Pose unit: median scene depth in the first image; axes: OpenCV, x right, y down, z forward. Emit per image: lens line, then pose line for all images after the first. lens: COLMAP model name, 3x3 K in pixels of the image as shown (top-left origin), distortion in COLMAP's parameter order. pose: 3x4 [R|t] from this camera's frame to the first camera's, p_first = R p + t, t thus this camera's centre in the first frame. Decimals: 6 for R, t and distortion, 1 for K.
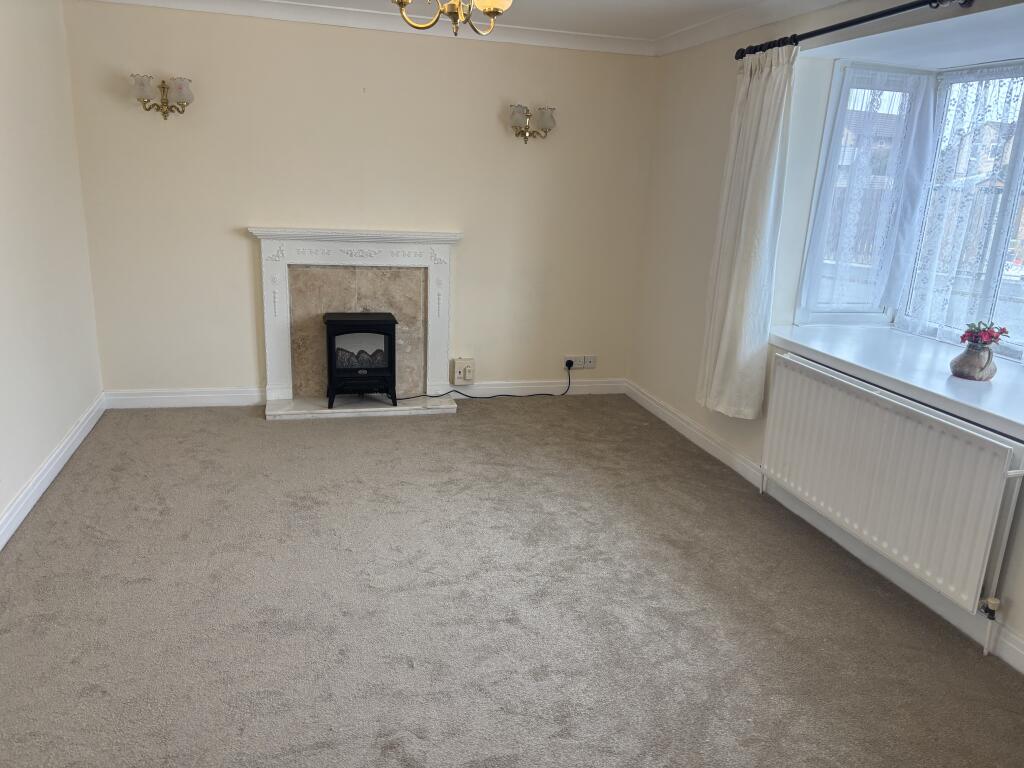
lens RADIAL K [[764.7, 0, 515.9], [0, 764.7, 390.2], [0, 0, 1]] dist [0.048491, -0.047229]
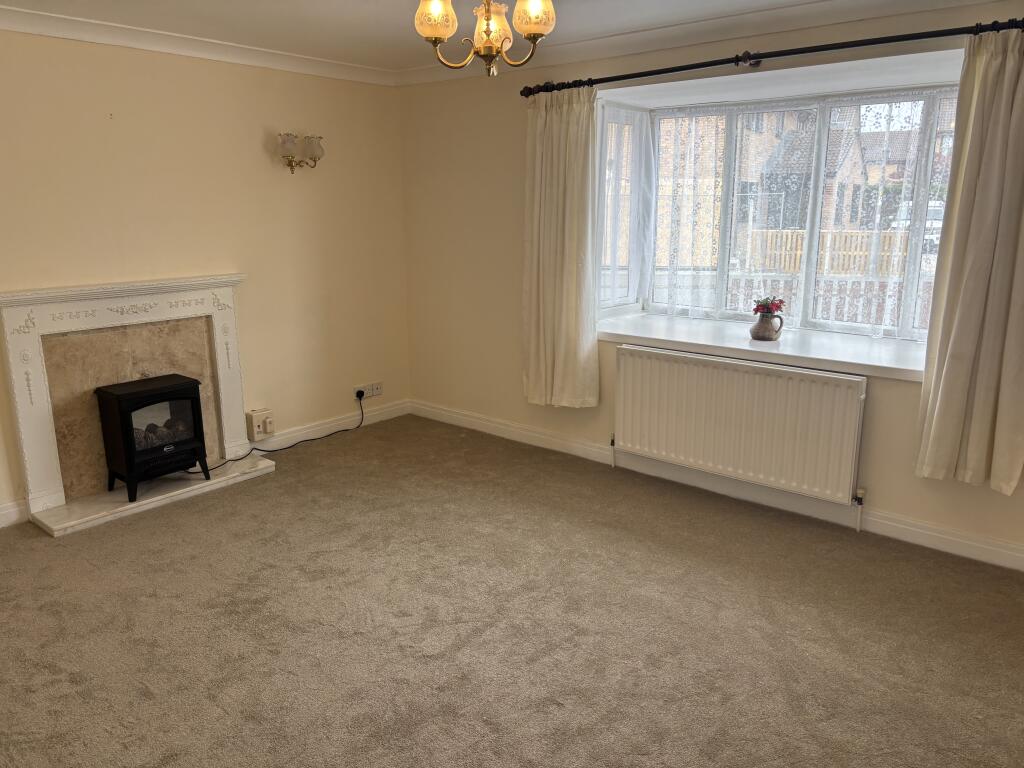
lens RADIAL K [[764.7, 0, 522.6], [0, 764.7, 375.7], [0, 0, 1]] dist [0.048491, -0.047229]
pose [[0.819132, -0.176009, 0.545934, -0.337313], [0.195880, 0.980377, 0.022170, -0.045617], [-0.539123, 0.088778, 0.837535, 0.083274]]
